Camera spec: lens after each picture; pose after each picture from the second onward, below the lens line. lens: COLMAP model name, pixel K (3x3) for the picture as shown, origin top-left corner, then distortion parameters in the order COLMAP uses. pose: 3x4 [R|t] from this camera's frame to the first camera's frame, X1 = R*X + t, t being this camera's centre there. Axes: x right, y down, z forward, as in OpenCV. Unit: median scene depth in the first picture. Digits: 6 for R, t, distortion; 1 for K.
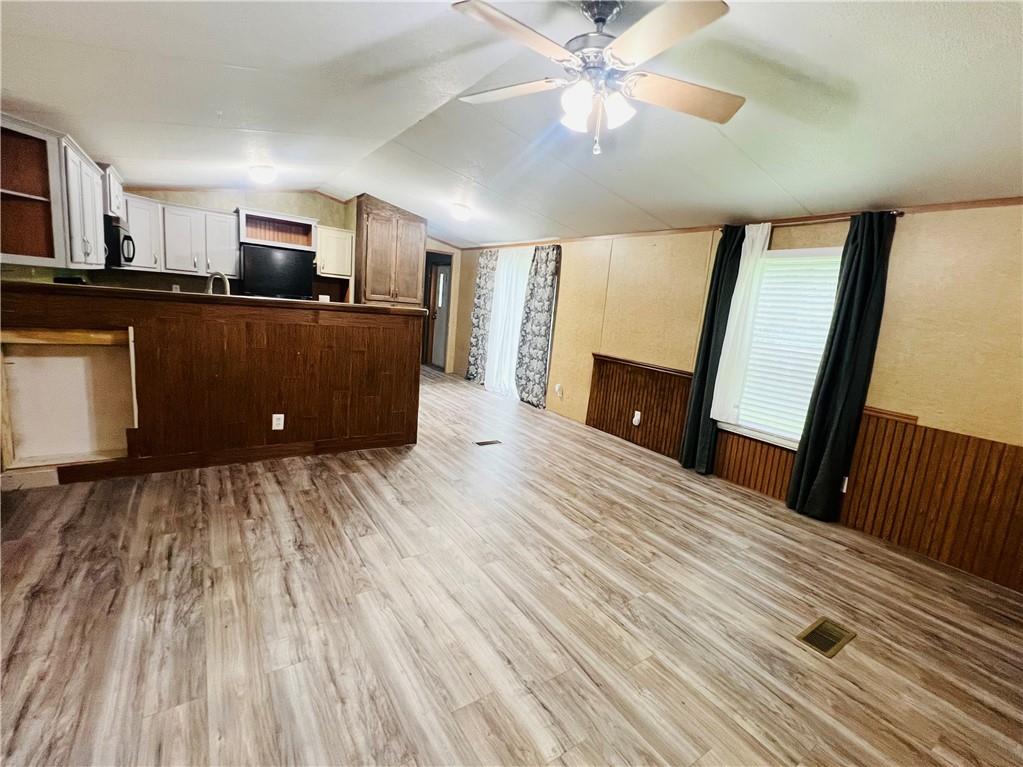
lens RADIAL K [[457.9, 0, 538.4], [0, 457.9, 384.5], [0, 0, 1]] dist [-0.000003, 0.000102]
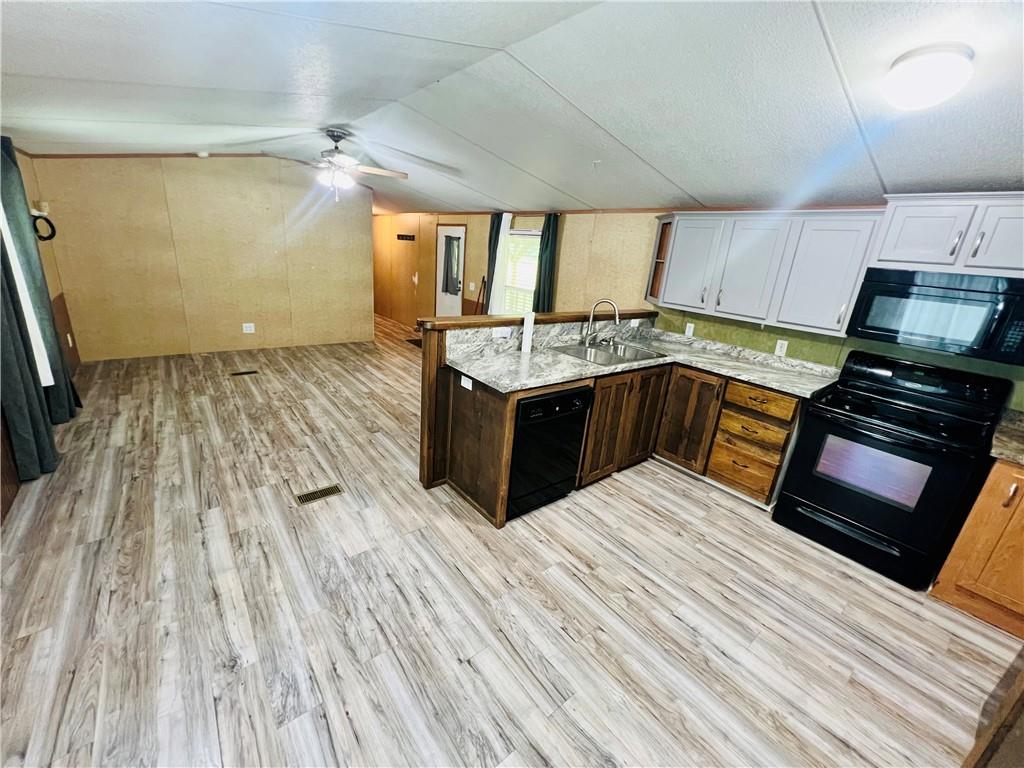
lens RADIAL K [[416.4, 0, 512.0], [0, 416.4, 384.0], [0, 0, 1]] dist [-0.000279, 0.000060]
pose [[-0.983587, -0.149864, -0.100481, -0.461456], [-0.179515, 0.868882, 0.461322, -0.548881], [0.018170, 0.471789, -0.881524, 2.210361]]
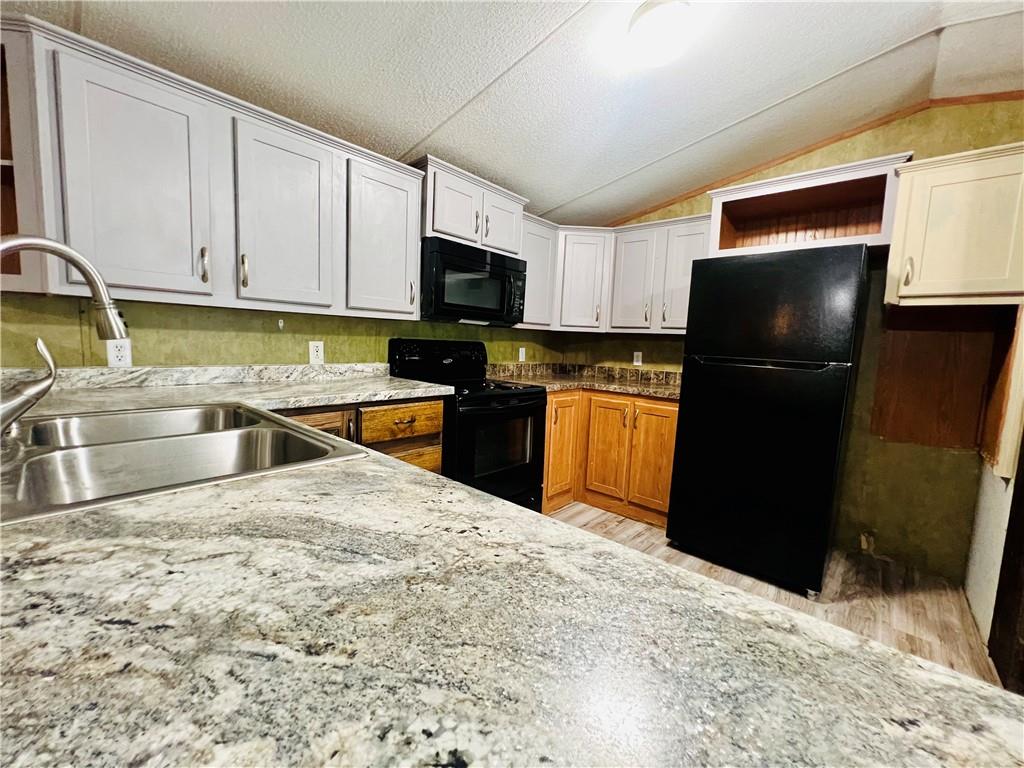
lens RADIAL K [[411.3, 0, 512.0], [0, 411.3, 384.0], [0, 0, 1]] dist [0.000045, 0.000035]
pose [[0.209783, 0.016197, -0.977614, -0.468938], [-0.187689, 0.981935, -0.024007, -0.239374], [0.959564, 0.188523, 0.209034, 1.385288]]
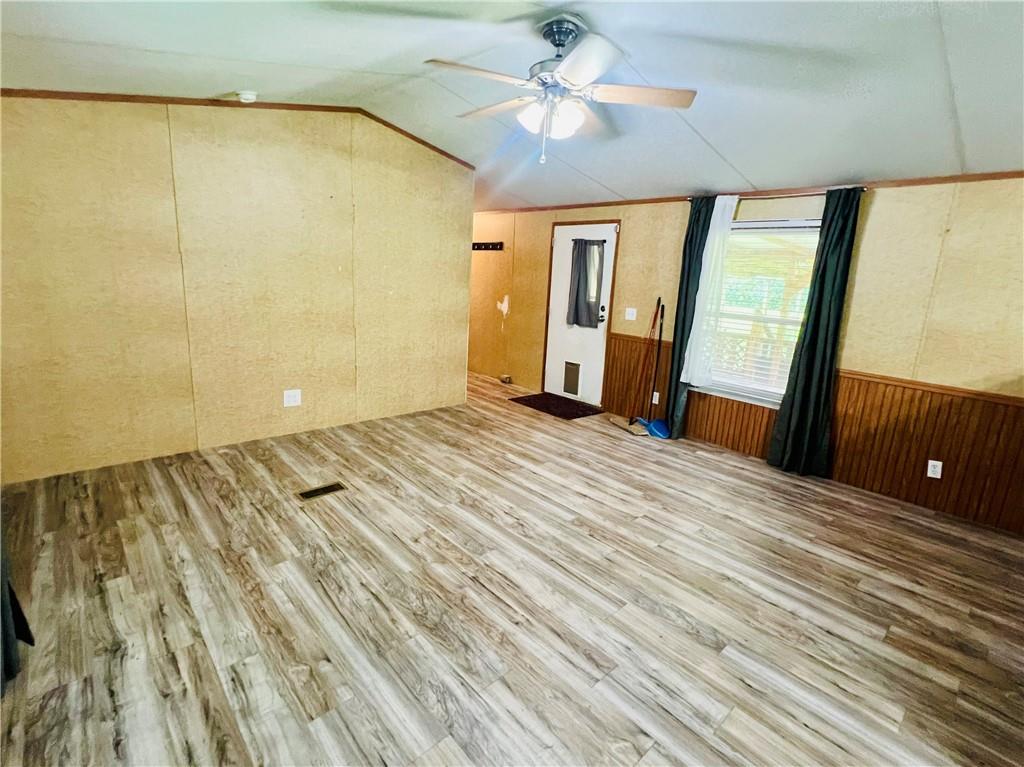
lens RADIAL K [[490.9, 0, 512.0], [0, 490.9, 383.5], [0, 0, 1]] dist [-0.001931, -0.001027]
pose [[-0.983198, -0.116593, -0.140455, 0.210988], [-0.162133, 0.911311, 0.378452, -0.290445], [0.083873, 0.394866, -0.914902, 1.593988]]
